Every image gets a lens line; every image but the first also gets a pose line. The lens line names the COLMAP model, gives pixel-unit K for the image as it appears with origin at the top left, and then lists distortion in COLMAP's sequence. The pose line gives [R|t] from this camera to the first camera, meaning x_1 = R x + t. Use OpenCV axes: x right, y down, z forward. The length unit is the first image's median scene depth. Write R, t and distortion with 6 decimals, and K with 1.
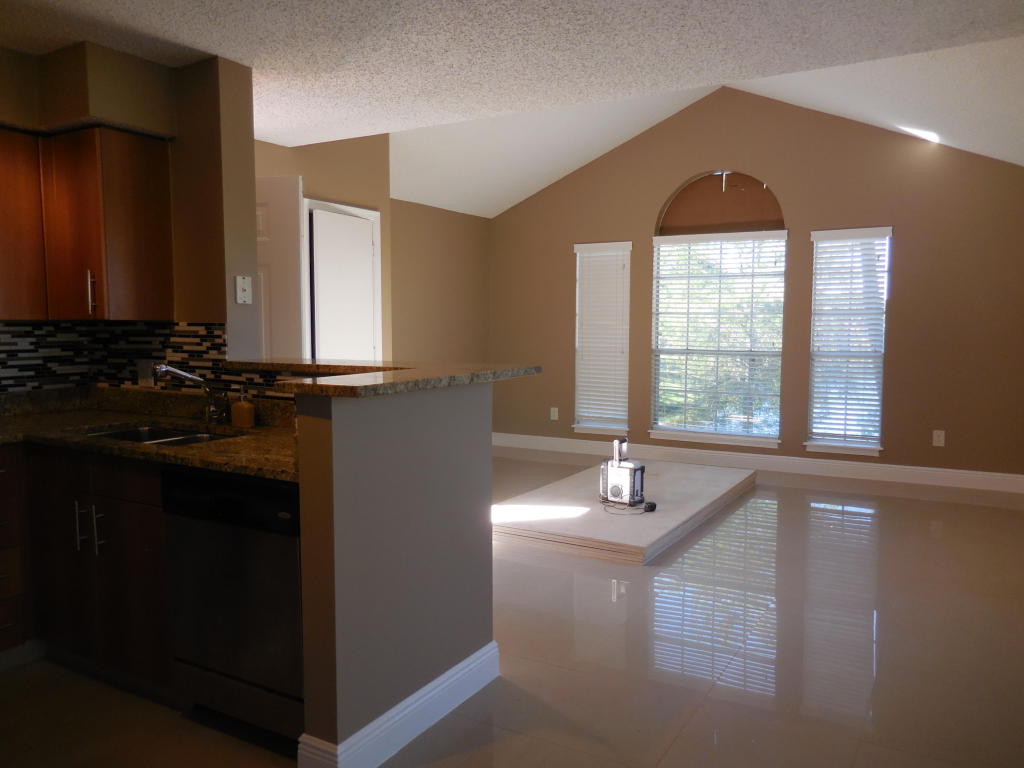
lens RADIAL K [[786.9, 0, 508.9], [0, 786.9, 386.3], [0, 0, 1]] dist [0.002833, 0.029146]
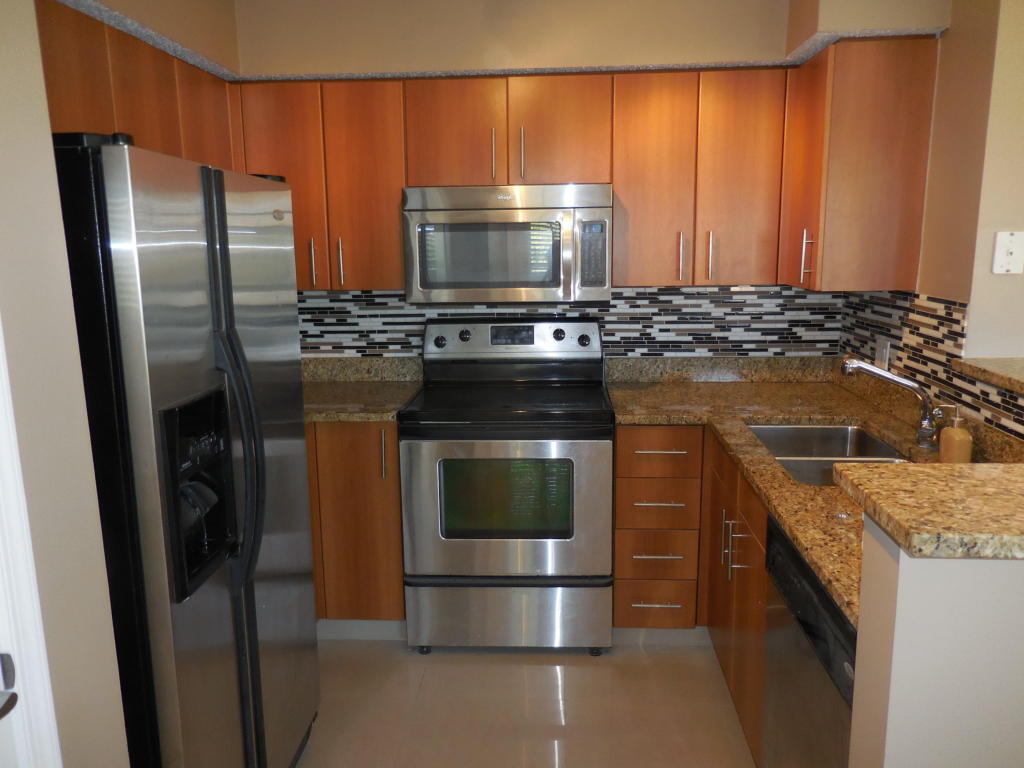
lens RADIAL K [[786.9, 0, 498.4], [0, 786.9, 379.0], [0, 0, 1]] dist [0.002833, 0.029146]
pose [[0.444956, 0.157942, -0.881515, 0.044147], [-0.059720, 0.987367, 0.146763, -0.057828], [0.893559, -0.012659, 0.448768, 0.210297]]
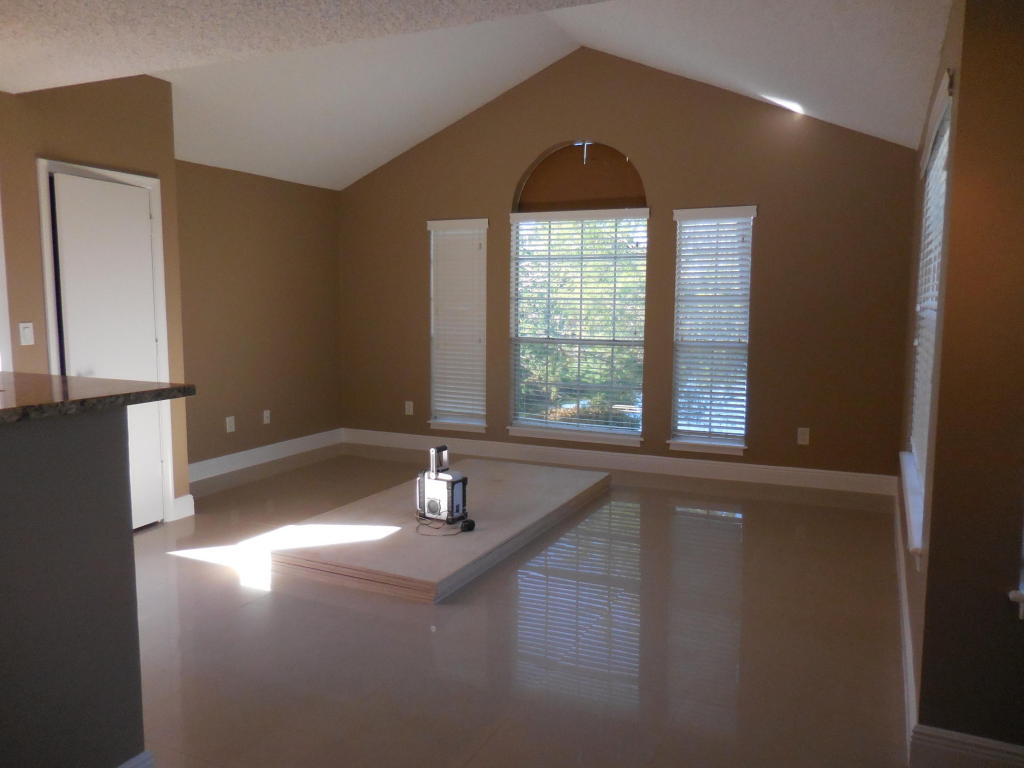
lens RADIAL K [[786.9, 0, 507.1], [0, 786.9, 383.8], [0, 0, 1]] dist [0.002833, 0.029146]
pose [[0.996705, -0.005822, 0.080898, 0.147638], [0.003829, 0.999686, 0.024765, -0.023384], [-0.081017, -0.024374, 0.996415, 0.131730]]
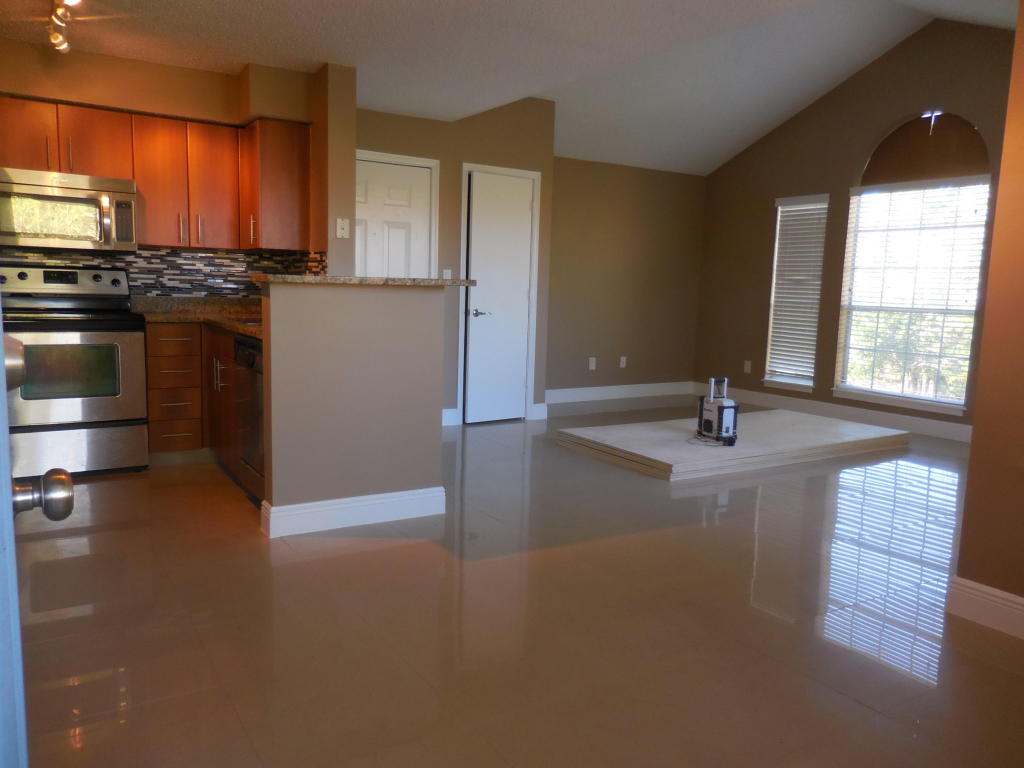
lens RADIAL K [[786.9, 0, 505.4], [0, 786.9, 383.2], [0, 0, 1]] dist [0.002833, 0.029146]
pose [[0.885688, 0.081500, -0.457071, 0.376677], [-0.067095, 0.996606, 0.047690, 0.042953], [0.459406, -0.011572, 0.888151, -0.076255]]
